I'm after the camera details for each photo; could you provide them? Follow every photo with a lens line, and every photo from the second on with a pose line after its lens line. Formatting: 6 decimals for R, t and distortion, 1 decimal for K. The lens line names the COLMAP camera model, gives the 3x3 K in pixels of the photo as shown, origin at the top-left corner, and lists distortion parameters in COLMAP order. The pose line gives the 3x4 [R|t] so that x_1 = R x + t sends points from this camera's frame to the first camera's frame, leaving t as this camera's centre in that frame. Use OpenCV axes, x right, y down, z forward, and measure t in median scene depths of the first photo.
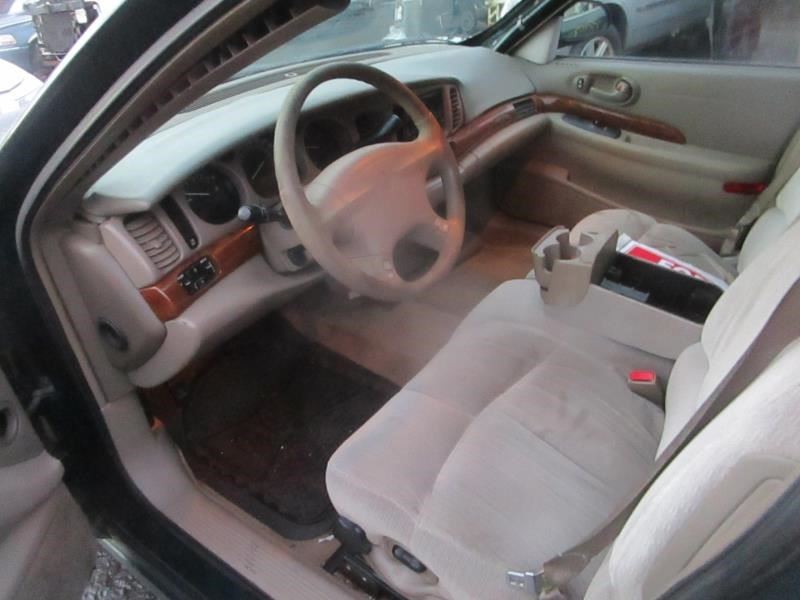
lens RADIAL K [[581.4, 0, 400.0], [0, 581.4, 300.0], [0, 0, 1]] dist [-0.005003, -0.002325]
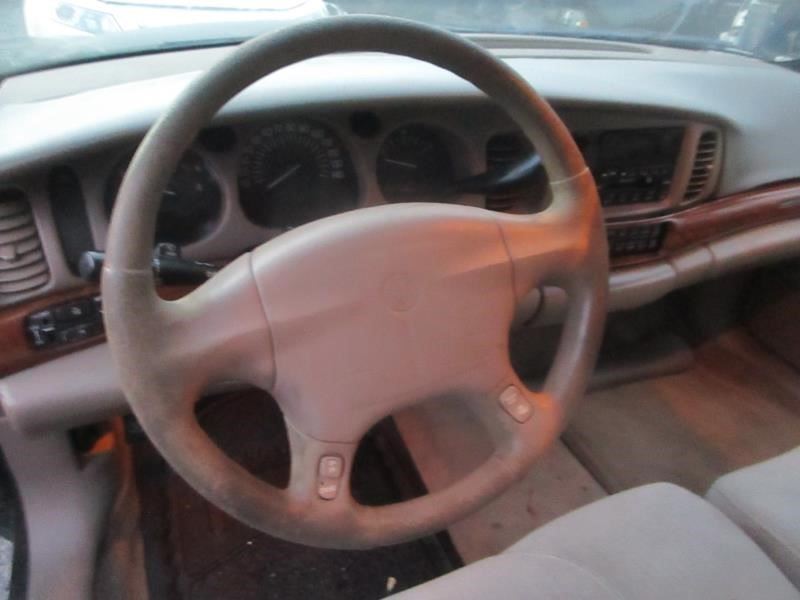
lens RADIAL K [[581.4, 0, 400.0], [0, 581.4, 300.0], [0, 0, 1]] dist [-0.005003, -0.002325]
pose [[0.855015, 0.375830, -0.357353, 0.114452], [-0.364756, 0.925634, 0.100766, -0.196040], [0.368649, 0.044191, 0.928518, 0.459163]]
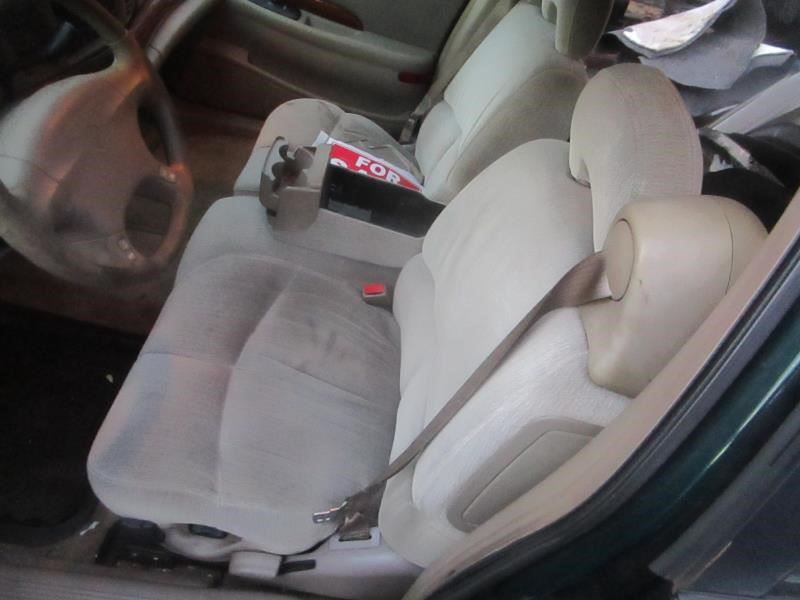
lens RADIAL K [[581.4, 0, 400.0], [0, 581.4, 300.0], [0, 0, 1]] dist [-0.005003, -0.002325]
pose [[0.830861, -0.213680, 0.513820, -0.109604], [0.066492, 0.954845, 0.289568, -0.157487], [-0.552493, -0.206426, 0.807552, 0.070594]]
